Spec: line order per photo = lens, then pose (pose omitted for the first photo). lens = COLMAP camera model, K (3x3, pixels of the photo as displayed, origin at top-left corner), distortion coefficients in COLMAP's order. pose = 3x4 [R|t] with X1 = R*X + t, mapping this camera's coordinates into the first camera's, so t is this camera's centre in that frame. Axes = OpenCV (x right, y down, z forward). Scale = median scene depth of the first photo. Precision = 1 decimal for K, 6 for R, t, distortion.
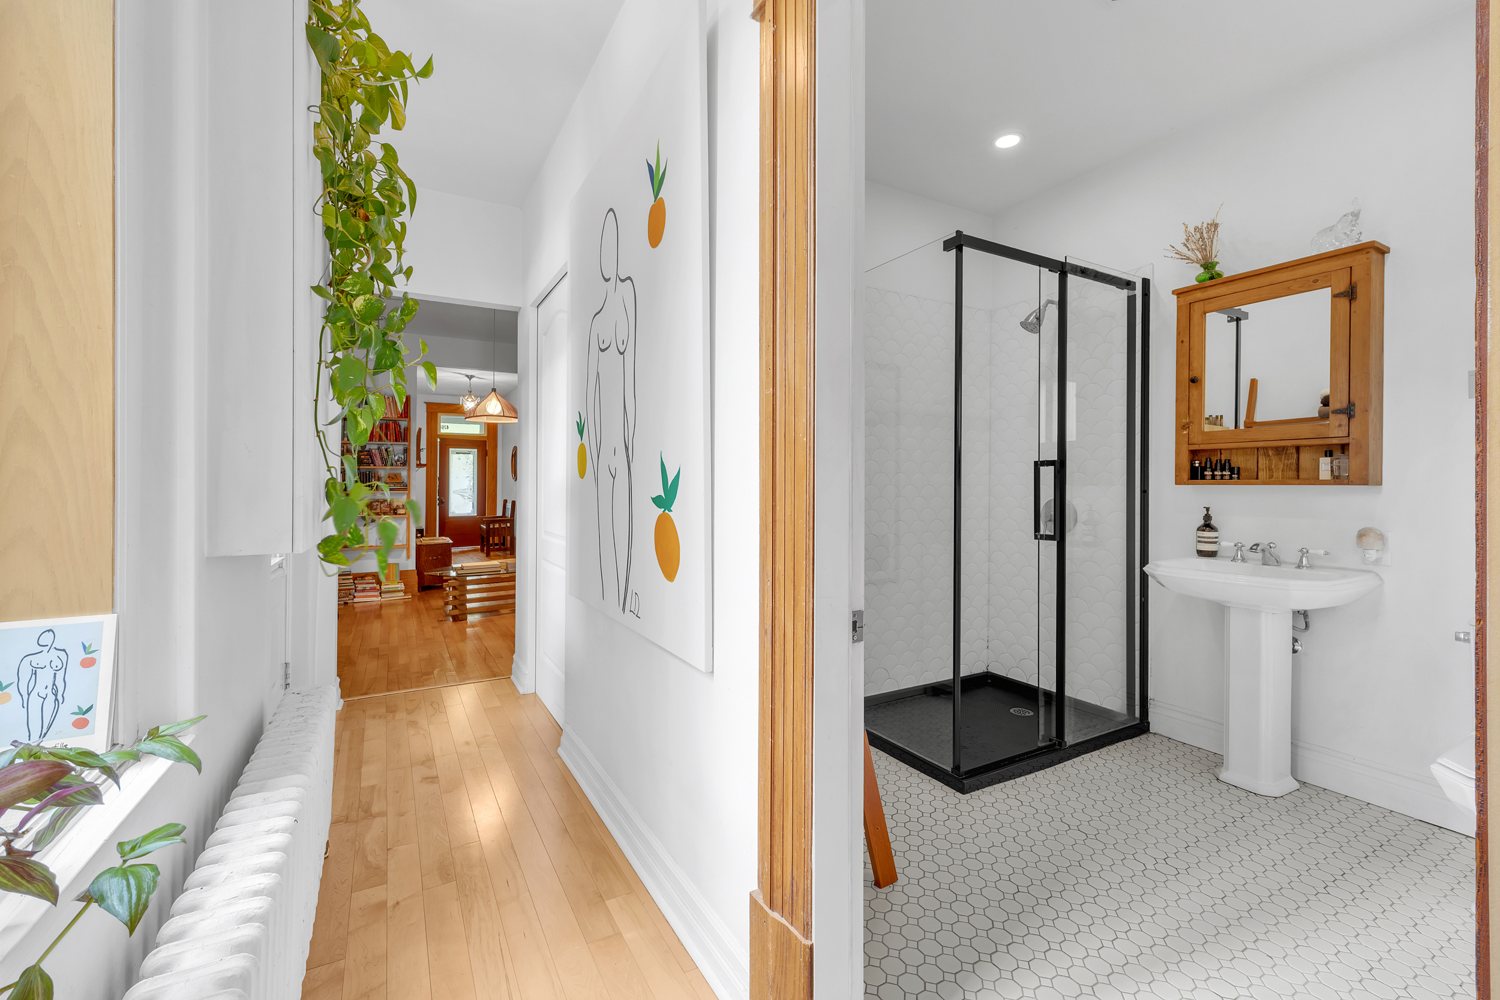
lens RADIAL K [[637.1, 0, 759.4], [0, 637.1, 494.6], [0, 0, 1]] dist [0.002298, 0.000092]
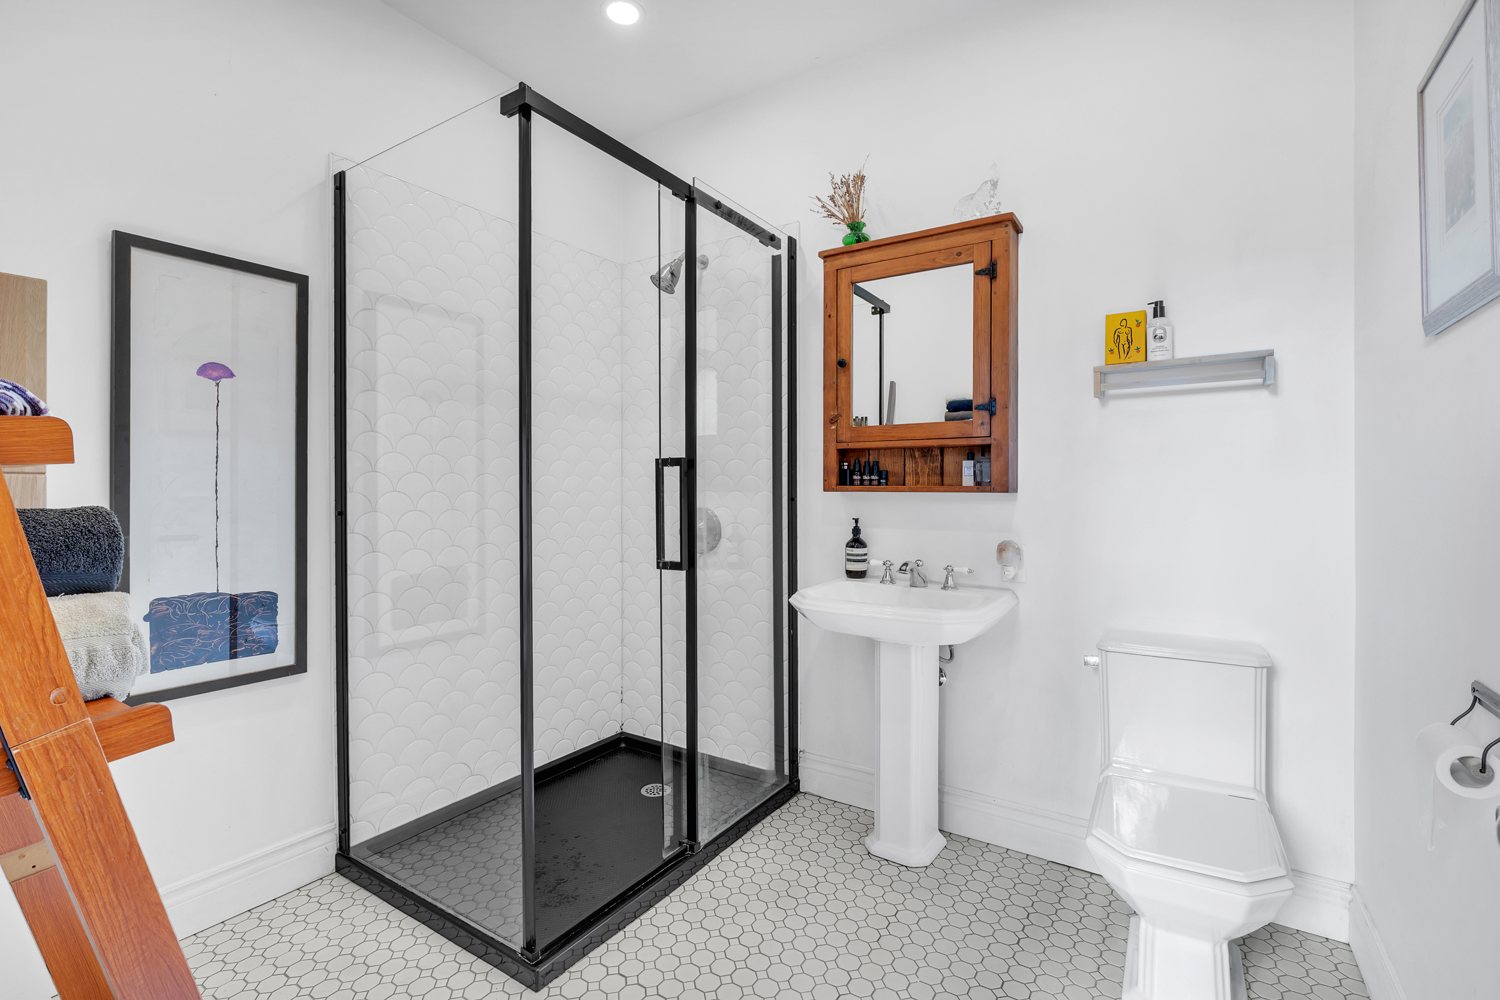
lens RADIAL K [[637.1, 0, 759.4], [0, 637.1, 494.6], [0, 0, 1]] dist [0.002298, 0.000092]
pose [[0.893399, -0.006522, 0.449217, 0.219525], [0.006862, 0.999976, 0.000871, -0.013046], [-0.449212, 0.002305, 0.893422, 0.318805]]
